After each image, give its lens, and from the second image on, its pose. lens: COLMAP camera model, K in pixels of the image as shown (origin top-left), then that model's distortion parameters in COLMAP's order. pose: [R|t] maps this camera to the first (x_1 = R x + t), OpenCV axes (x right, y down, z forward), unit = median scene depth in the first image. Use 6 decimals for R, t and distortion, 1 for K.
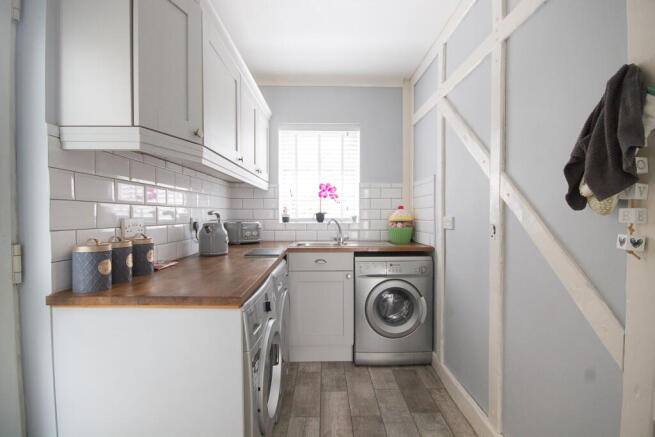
lens RADIAL K [[306.8, 0, 327.6], [0, 306.8, 219.0], [0, 0, 1]] dist [-0.005803, -0.000529]
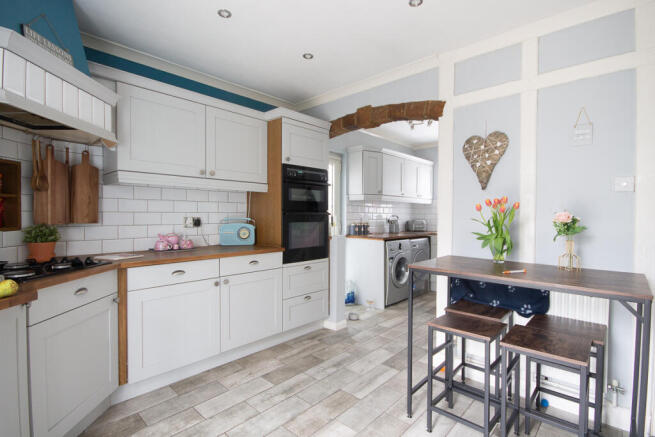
lens RADIAL K [[306.8, 0, 327.3], [0, 306.8, 220.4], [0, 0, 1]] dist [-0.005803, -0.000529]
pose [[0.719797, 0.012585, -0.694070, 1.622953], [-0.019043, 0.999817, -0.001621, 0.053274], [0.693923, 0.014384, 0.719906, -1.966129]]
